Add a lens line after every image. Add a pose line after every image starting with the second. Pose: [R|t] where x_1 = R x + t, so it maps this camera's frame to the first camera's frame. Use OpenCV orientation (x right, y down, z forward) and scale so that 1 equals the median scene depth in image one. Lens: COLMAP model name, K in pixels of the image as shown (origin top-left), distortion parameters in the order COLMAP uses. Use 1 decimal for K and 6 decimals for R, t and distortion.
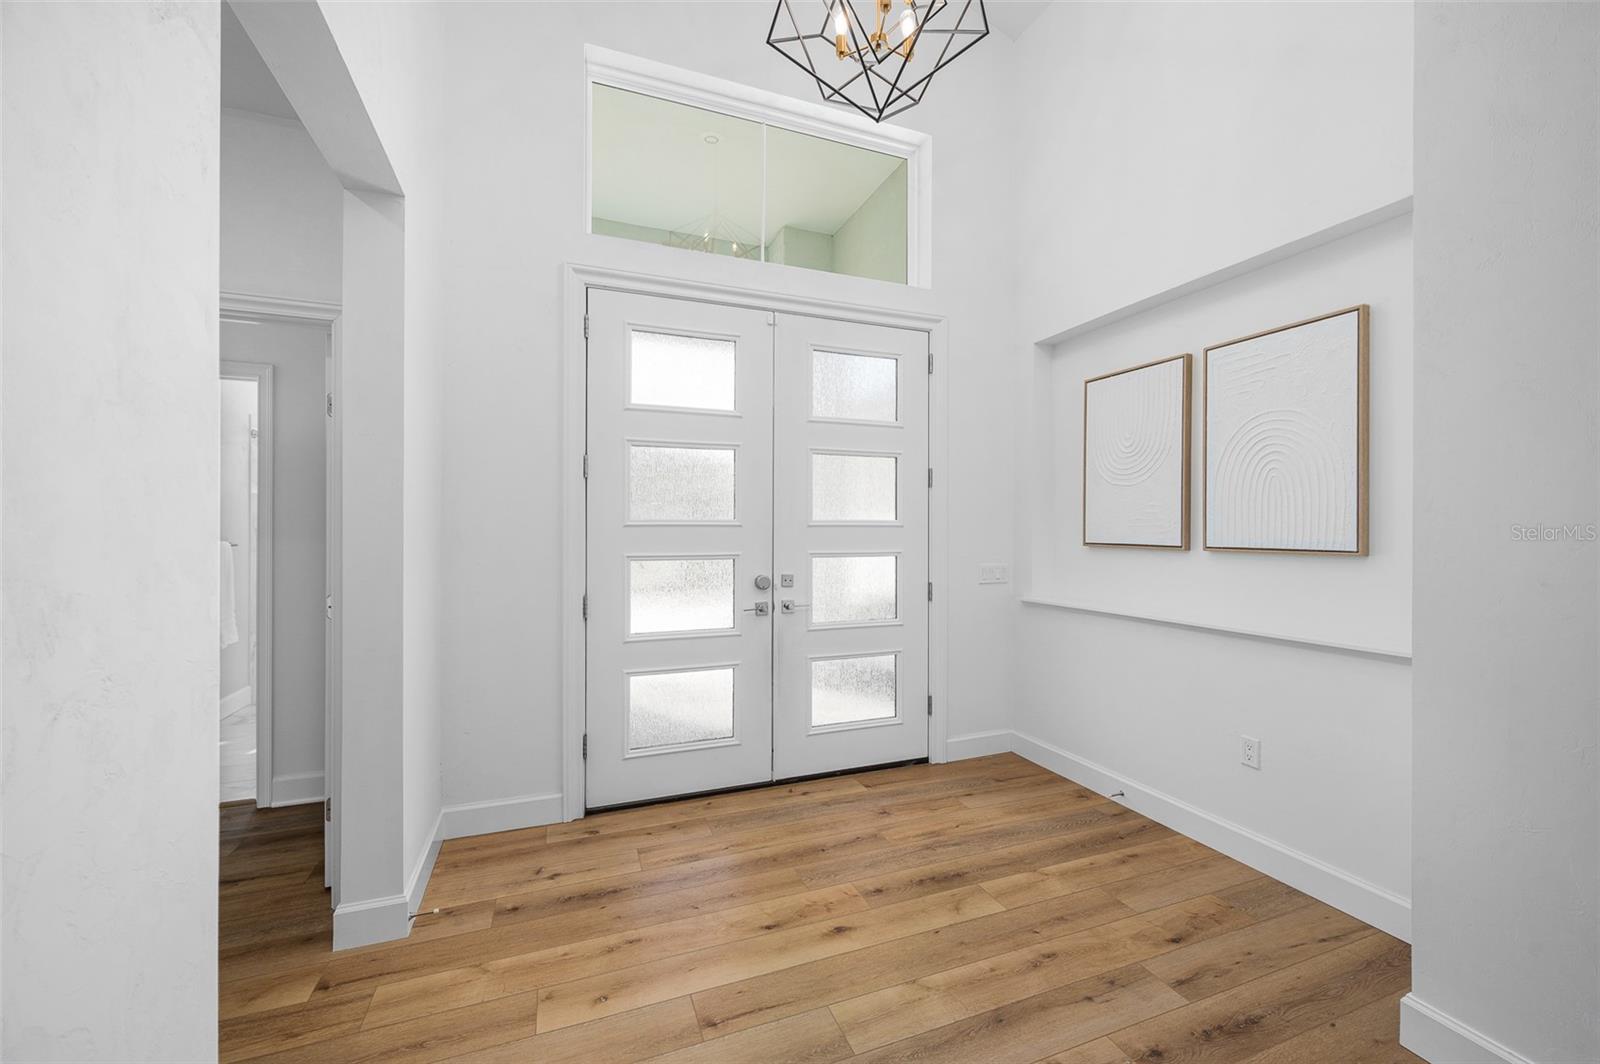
lens RADIAL K [[636.8, 0, 798.7], [0, 636.8, 528.6], [0, 0, 1]] dist [-0.001355, 0.000770]
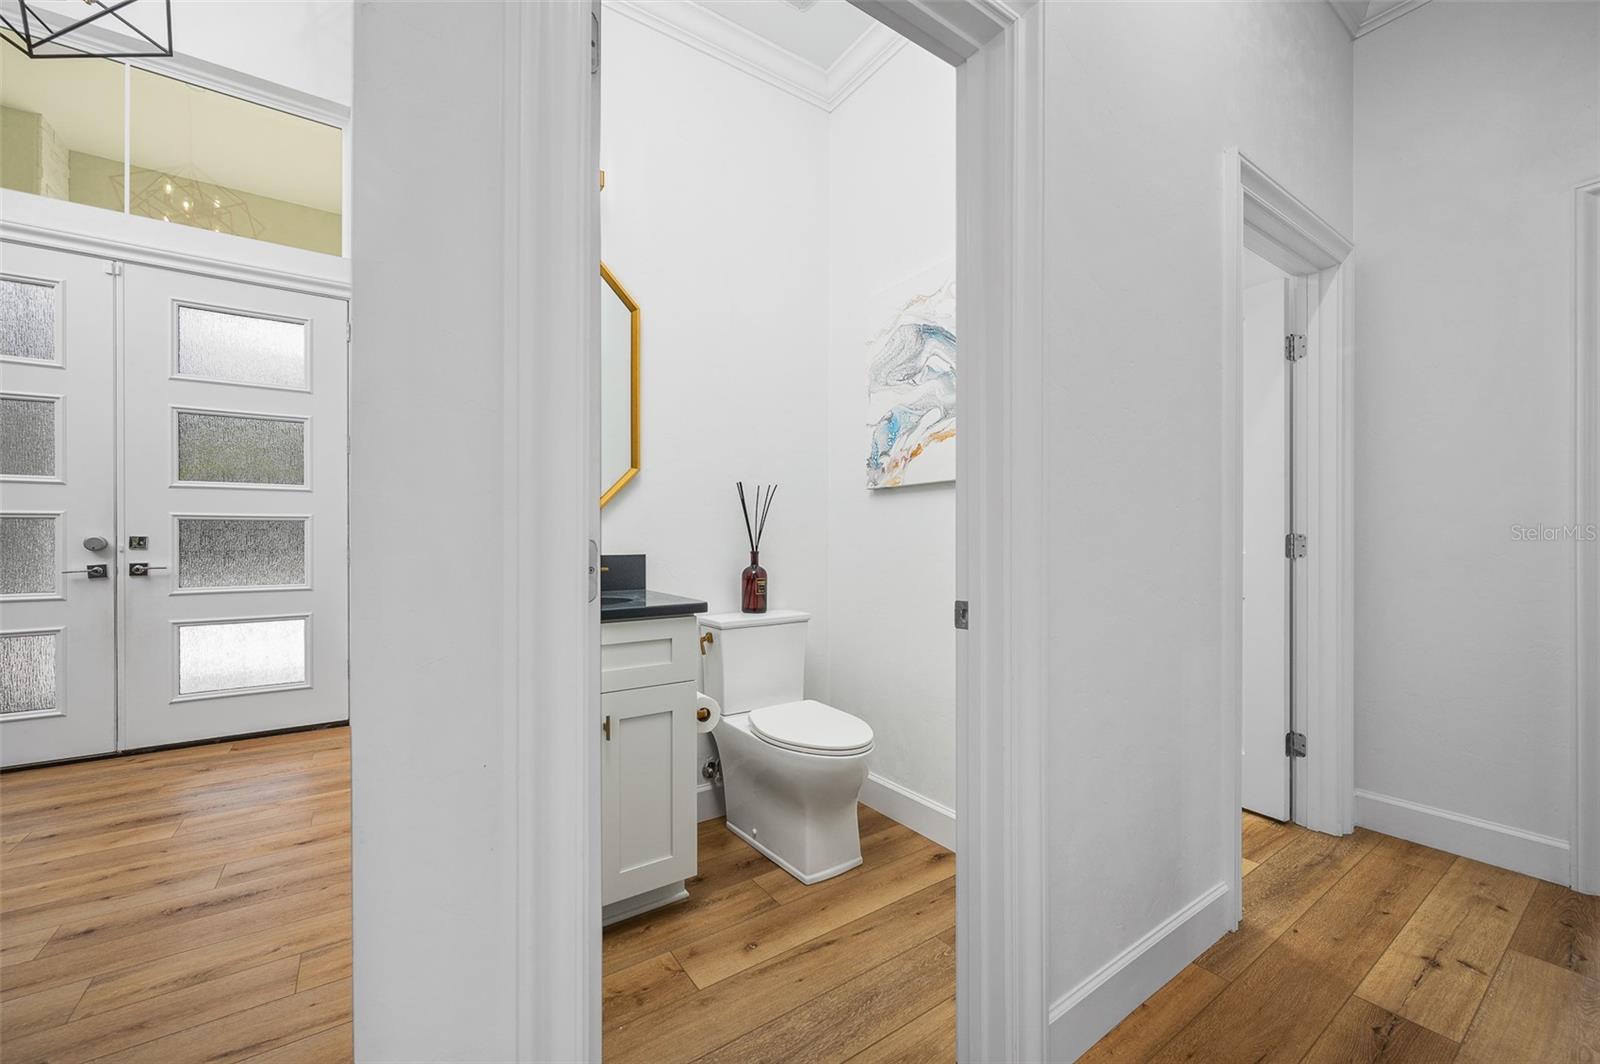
lens RADIAL K [[636.8, 0, 797.9], [0, 636.8, 535.2], [0, 0, 1]] dist [-0.001355, 0.000770]
pose [[0.972586, -0.003854, 0.232510, 0.738716], [0.004055, 0.999992, -0.000386, 0.076014], [-0.232507, 0.001318, 0.972594, -0.168376]]
